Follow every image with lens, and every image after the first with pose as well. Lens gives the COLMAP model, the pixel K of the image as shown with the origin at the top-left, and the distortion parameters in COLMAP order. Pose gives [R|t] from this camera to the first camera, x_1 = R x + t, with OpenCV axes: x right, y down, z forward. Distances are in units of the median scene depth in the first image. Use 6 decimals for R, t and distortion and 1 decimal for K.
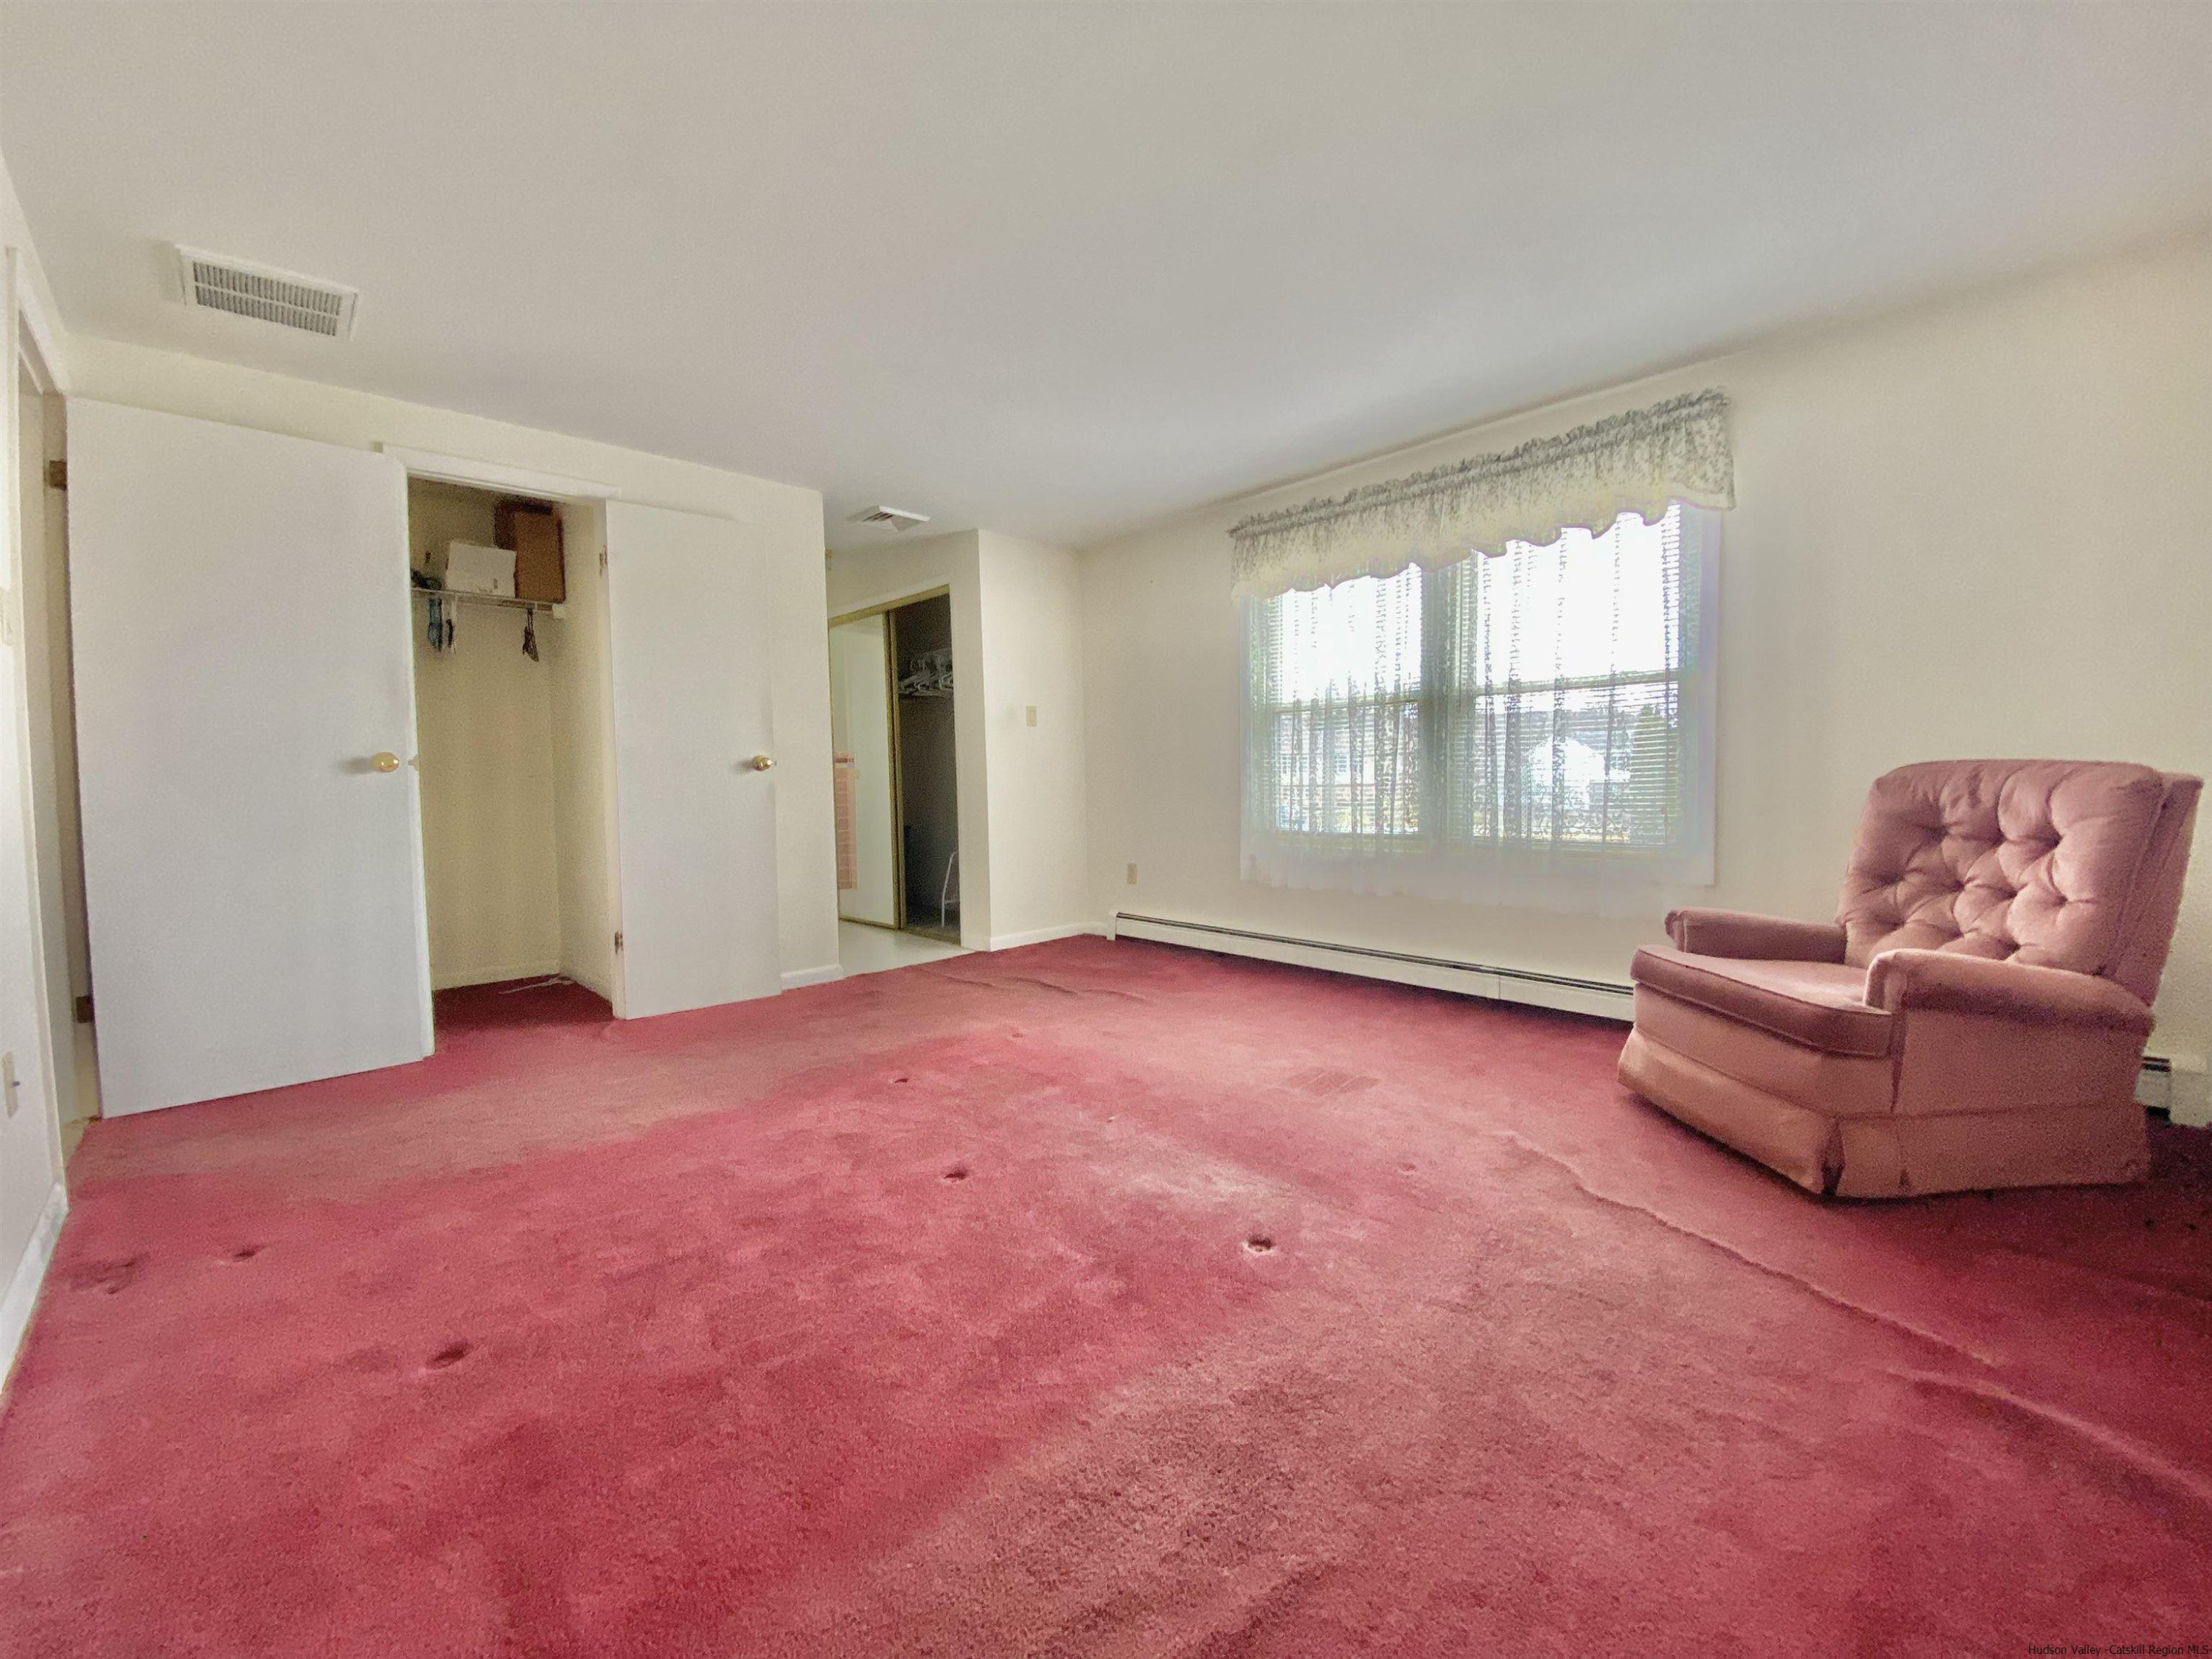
lens RADIAL K [[884.1, 0, 1106.0], [0, 884.1, 829.5], [0, 0, 1]] dist [0.014746, 0.000179]
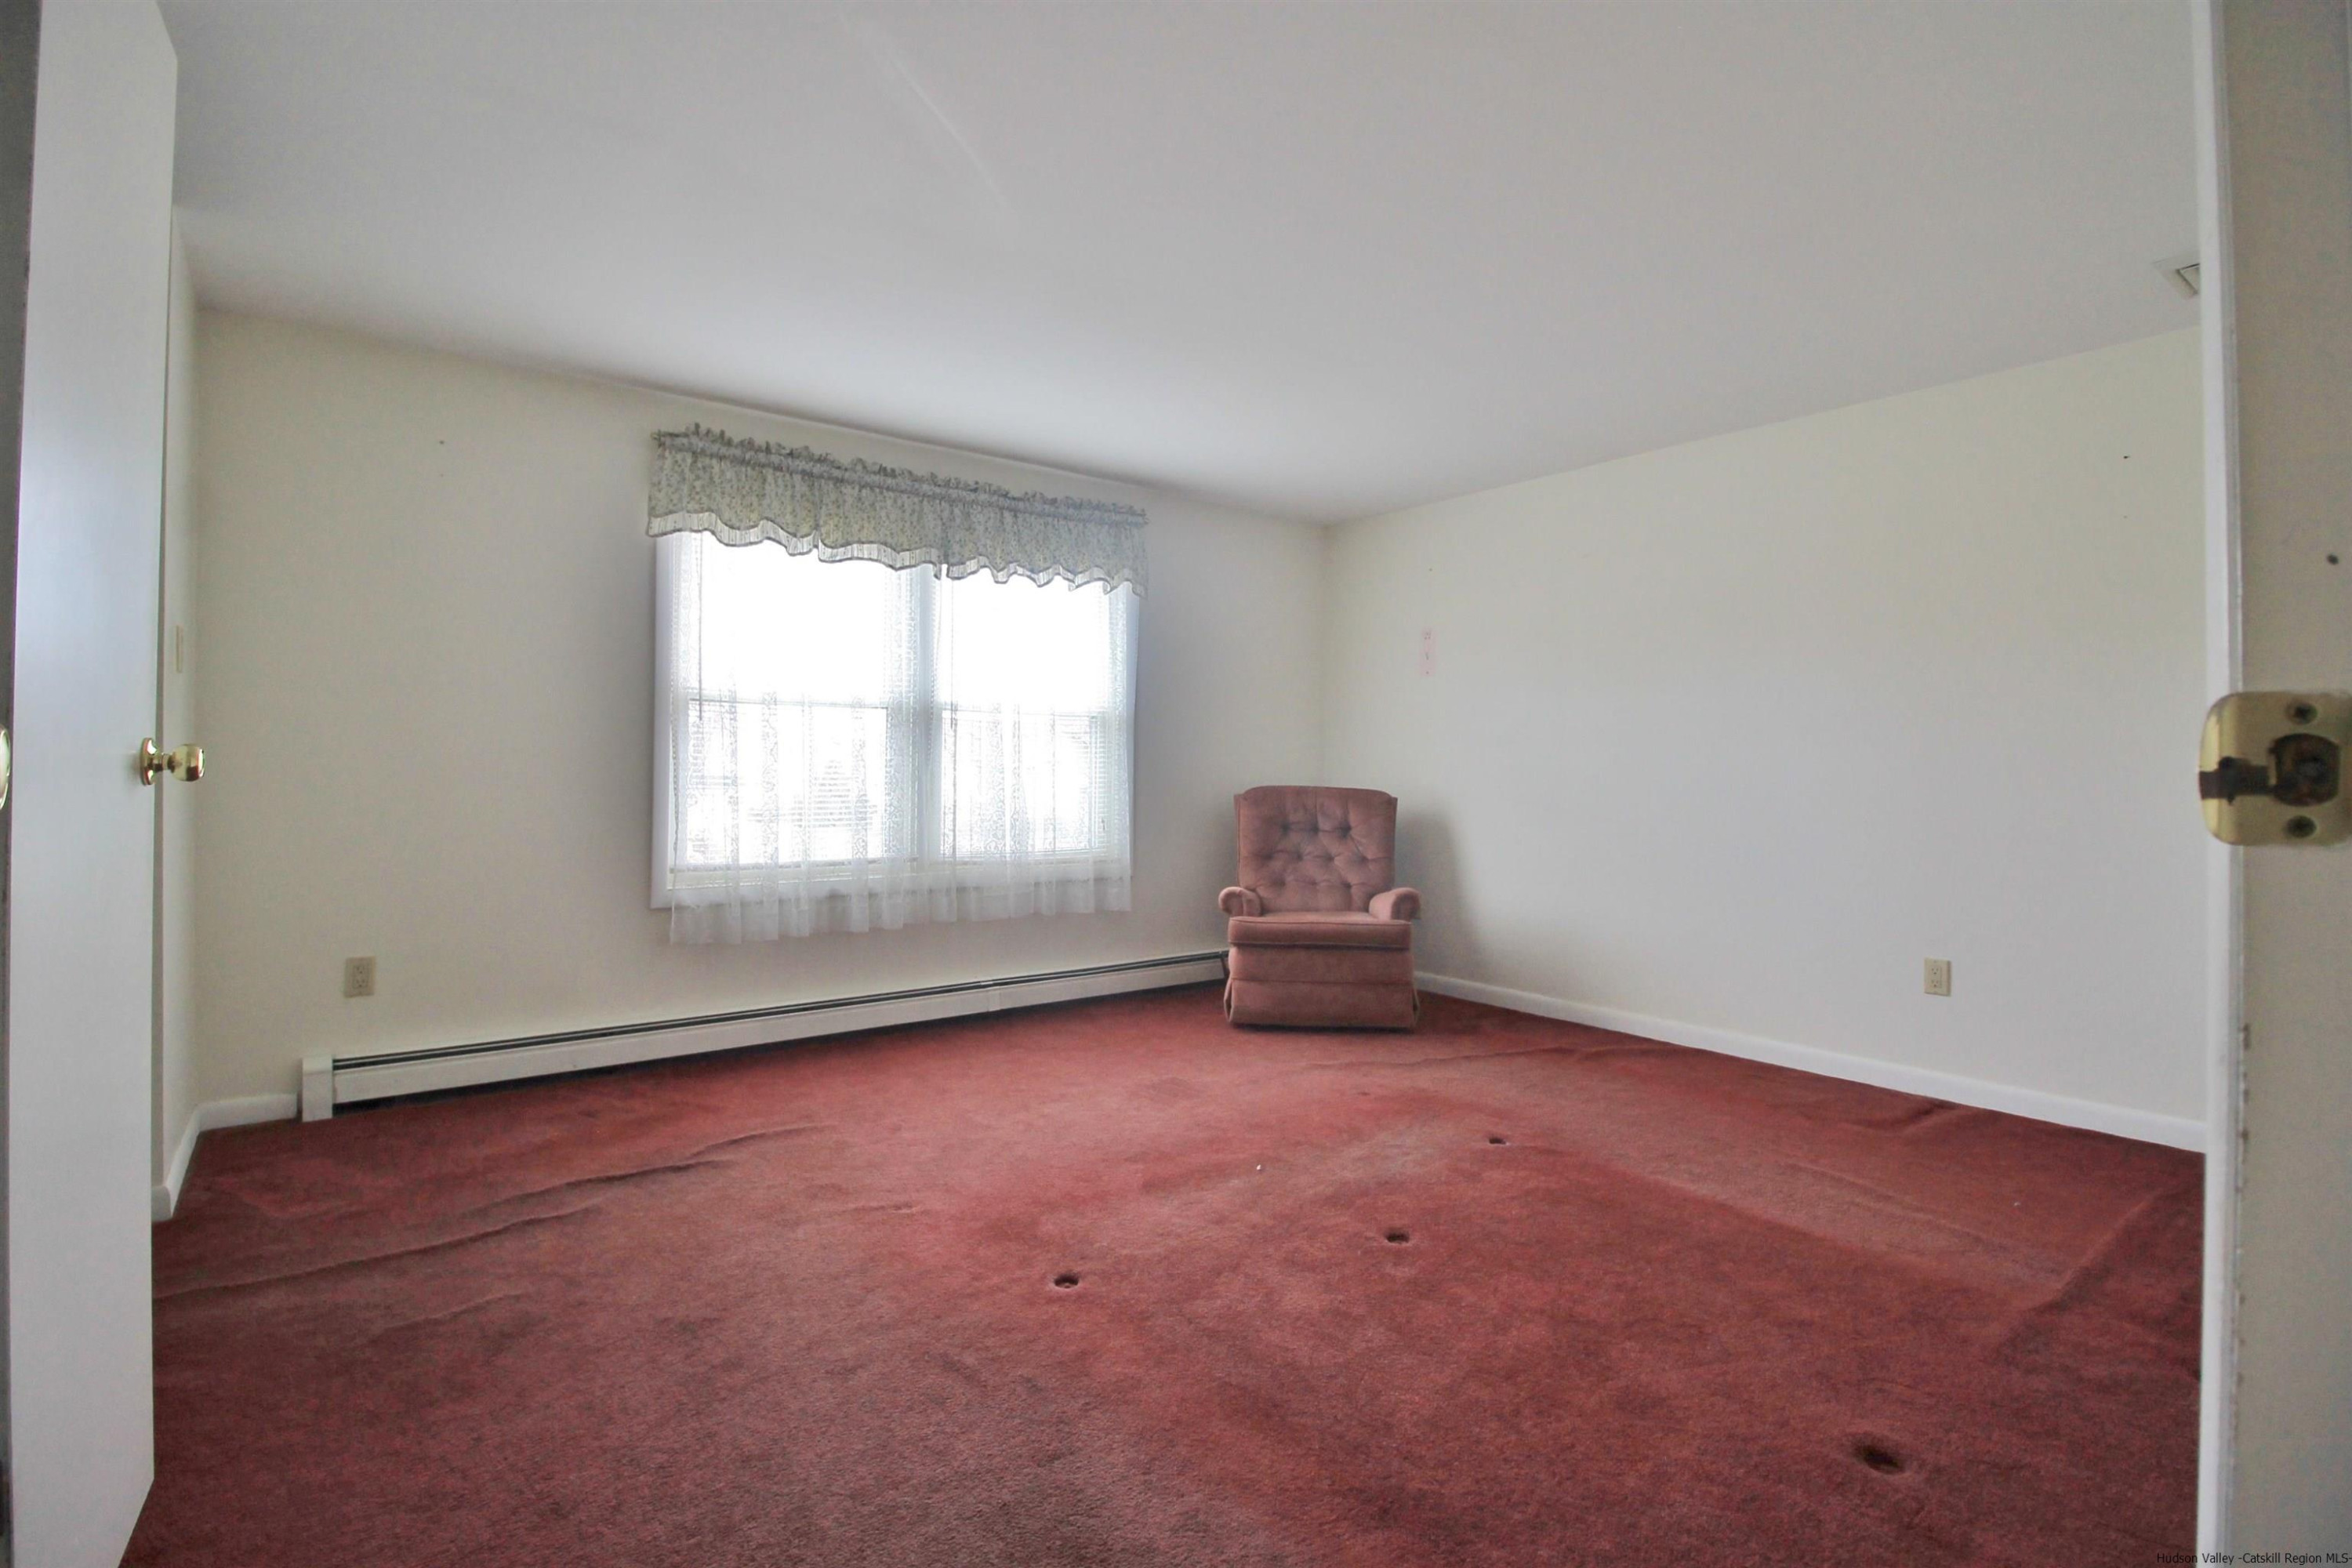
lens RADIAL K [[1104.9, 0, 1187.8], [0, 1104.9, 759.8], [0, 0, 1]] dist [0.003551, -0.015942]
pose [[0.100449, 0.024016, 0.994652, -0.883165], [0.047130, 0.998472, -0.028868, -0.055162], [-0.993825, 0.049778, 0.099163, 0.702800]]
